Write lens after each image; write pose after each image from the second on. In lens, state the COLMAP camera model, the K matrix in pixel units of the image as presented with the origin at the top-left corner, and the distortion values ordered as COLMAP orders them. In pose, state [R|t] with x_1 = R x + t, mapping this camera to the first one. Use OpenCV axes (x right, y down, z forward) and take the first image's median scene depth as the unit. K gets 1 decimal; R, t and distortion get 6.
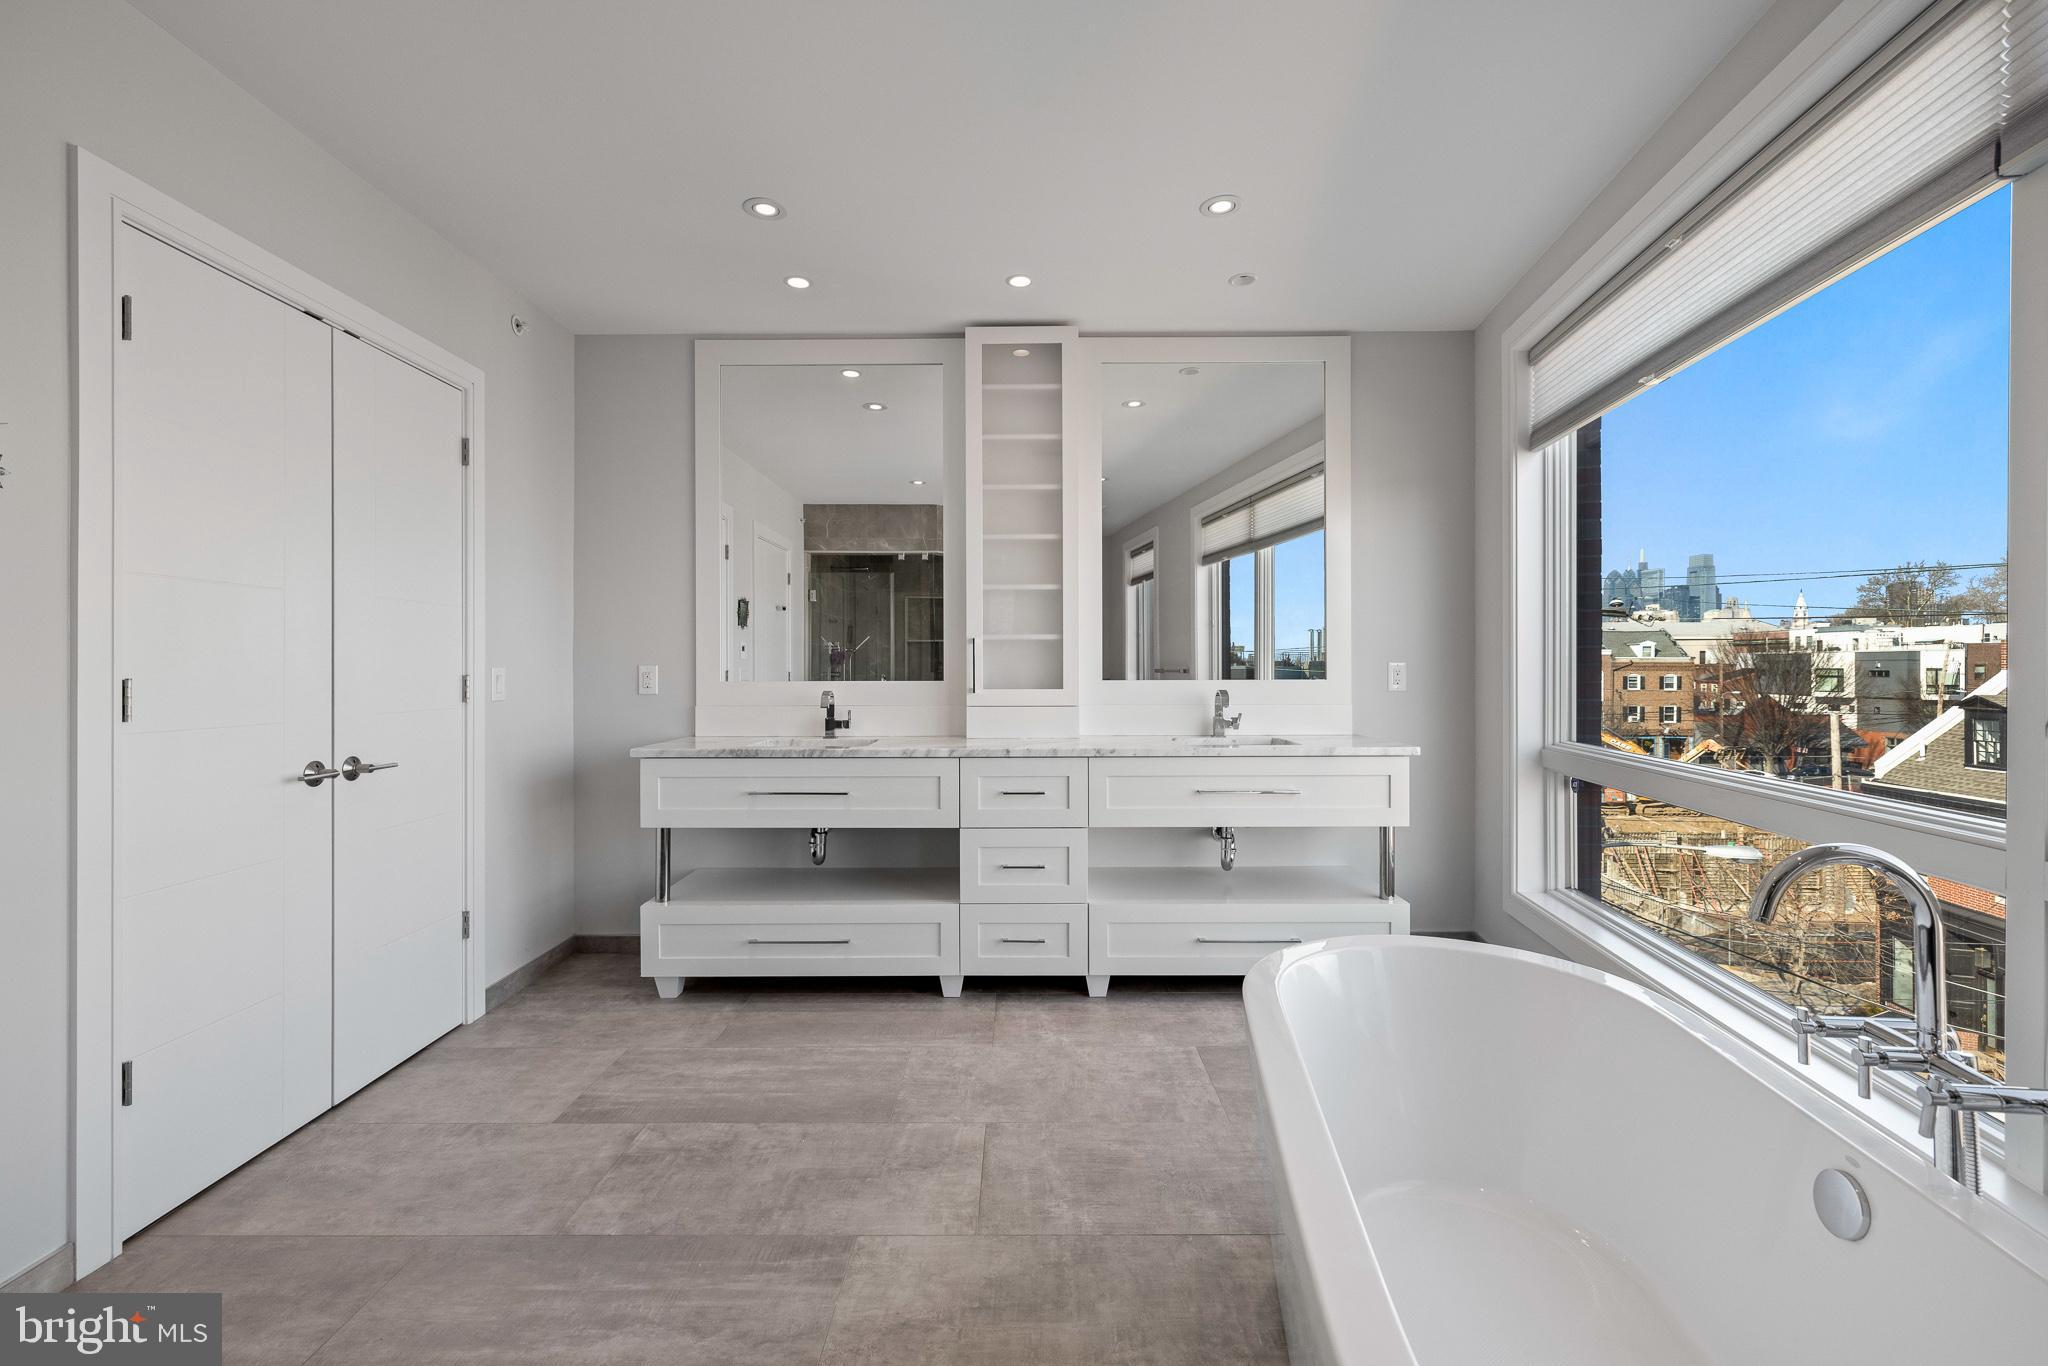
lens RADIAL K [[865.2, 0, 1028.4], [0, 865.2, 674.5], [0, 0, 1]] dist [0.000433, 0.000086]
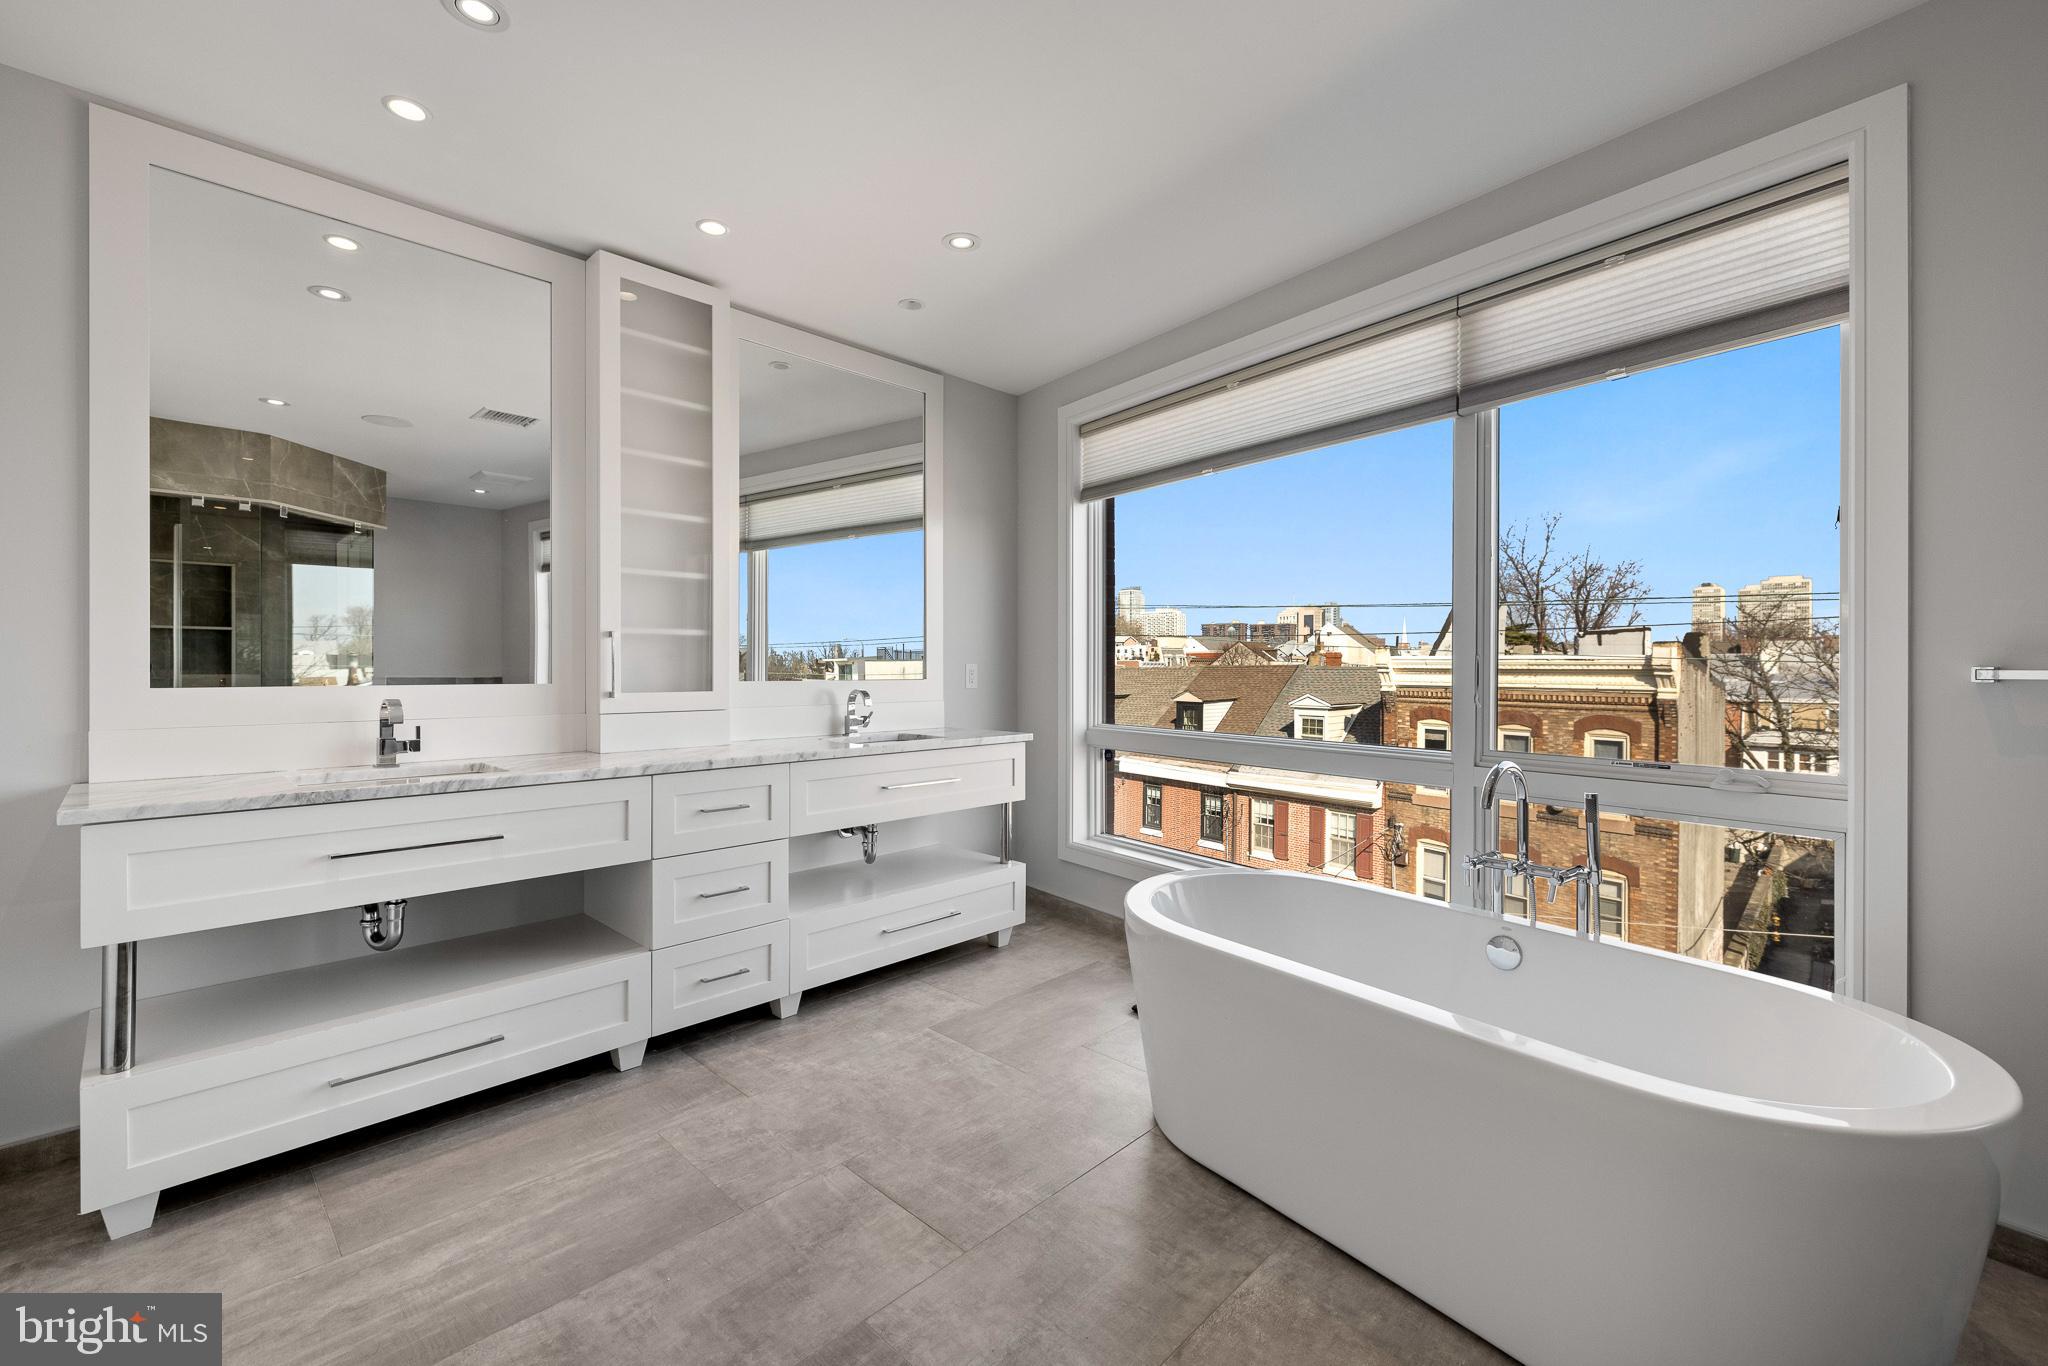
lens RADIAL K [[865.2, 0, 1002.5], [0, 865.2, 672.7], [0, 0, 1]] dist [0.000433, 0.000086]
pose [[0.692763, -0.000831, 0.721165, -0.436022], [0.003295, 0.999993, -0.002013, 0.000524], [-0.721158, 0.003771, 0.692760, 0.177589]]
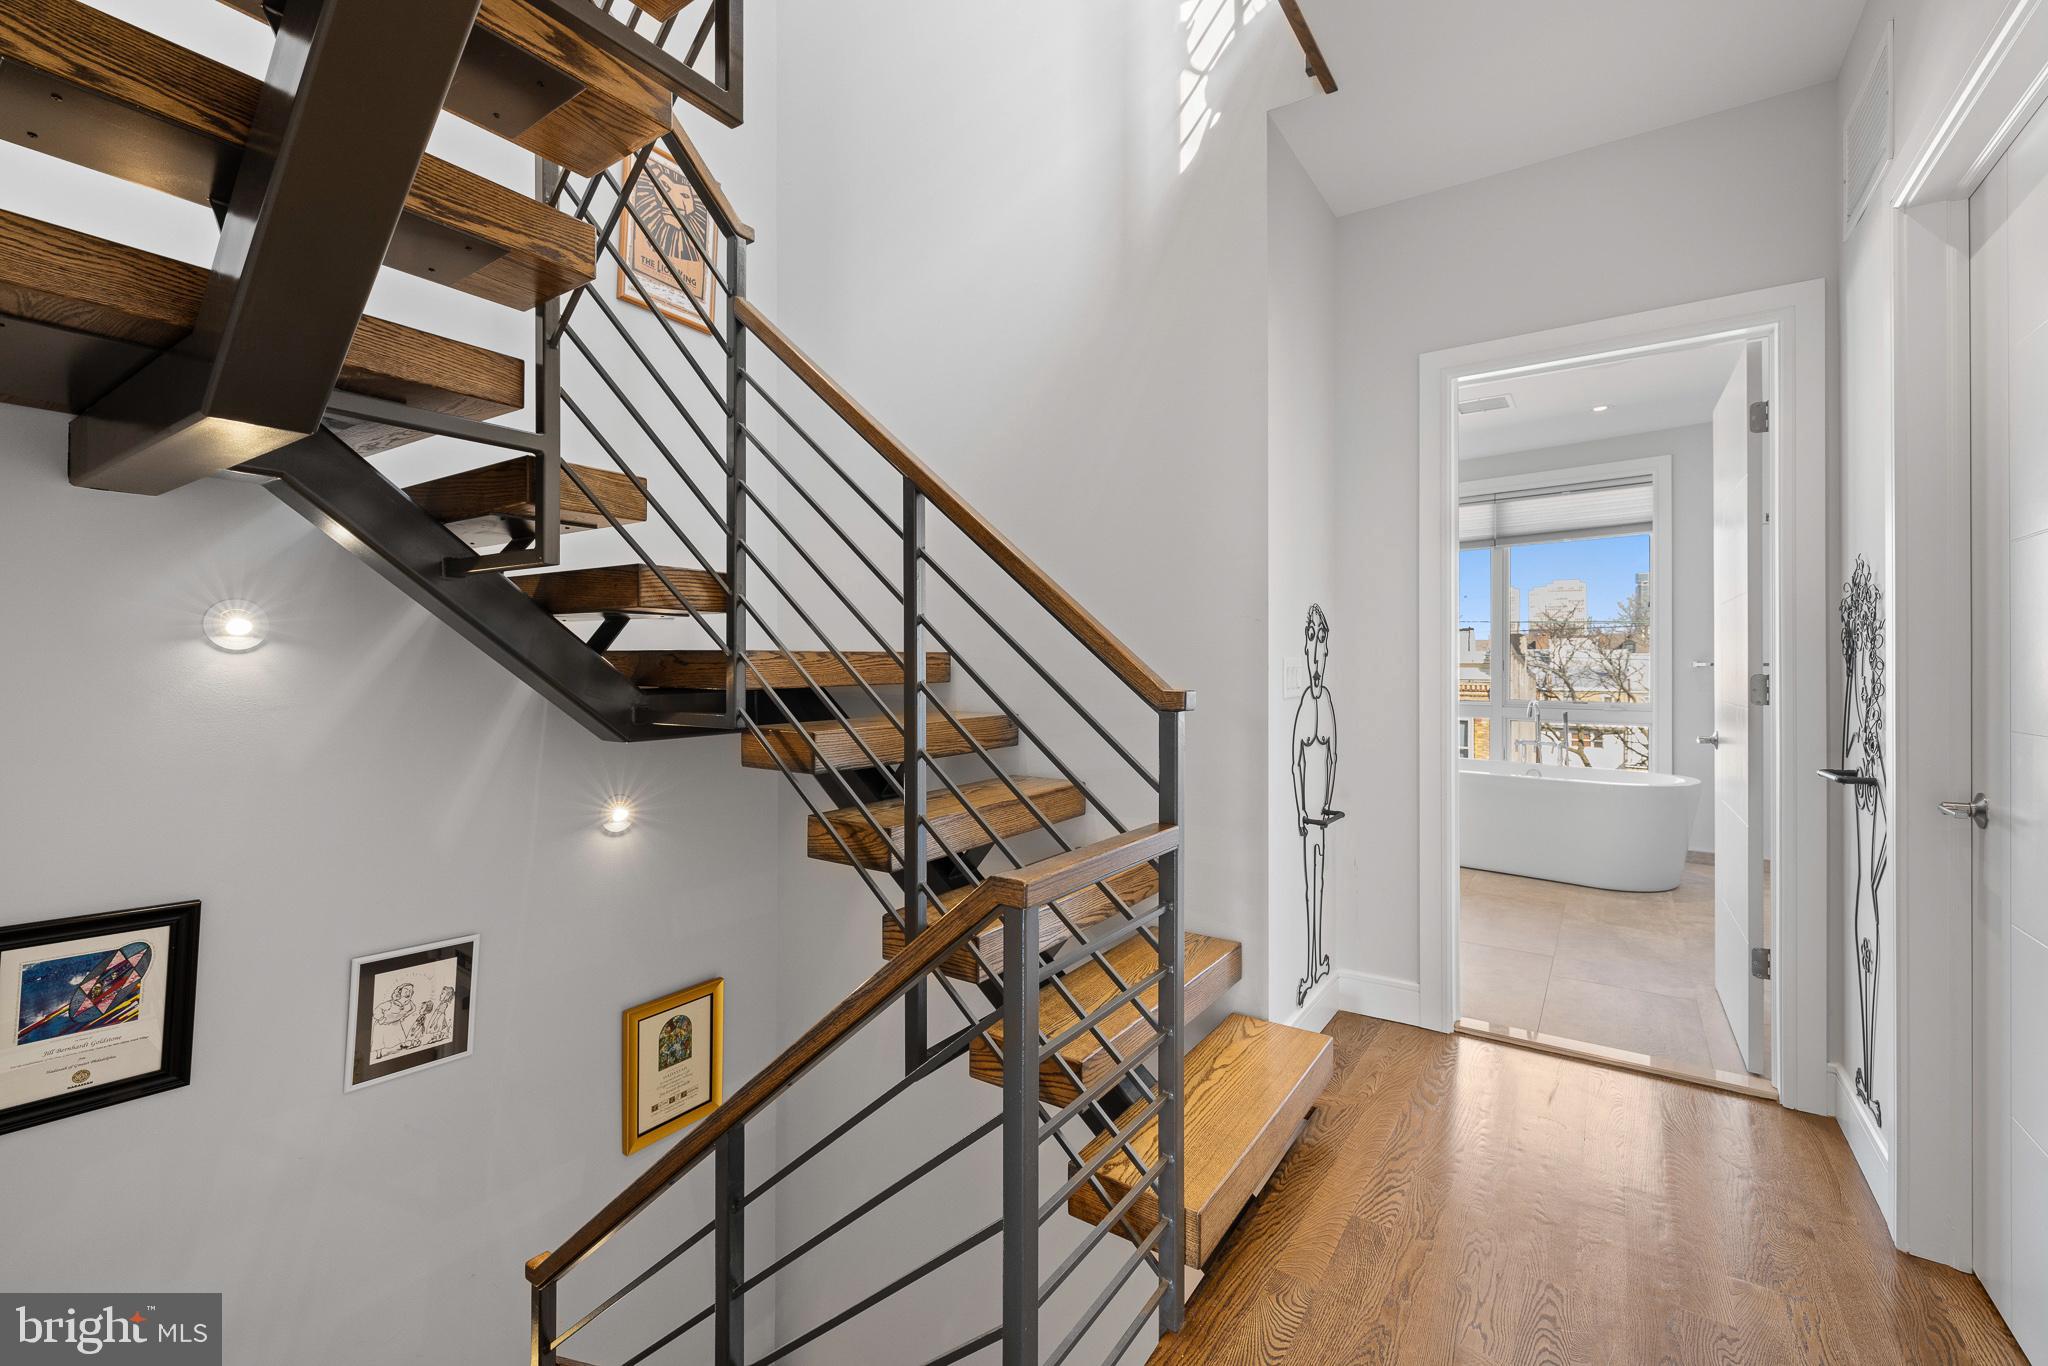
lens RADIAL K [[865.2, 0, 1030.0], [0, 865.2, 669.6], [0, 0, 1]] dist [0.000433, 0.000086]
pose [[0.553794, -0.005038, 0.832638, -1.660935], [0.005421, 0.999982, 0.002445, -0.002484], [-0.832636, 0.003160, 0.553812, 0.247760]]
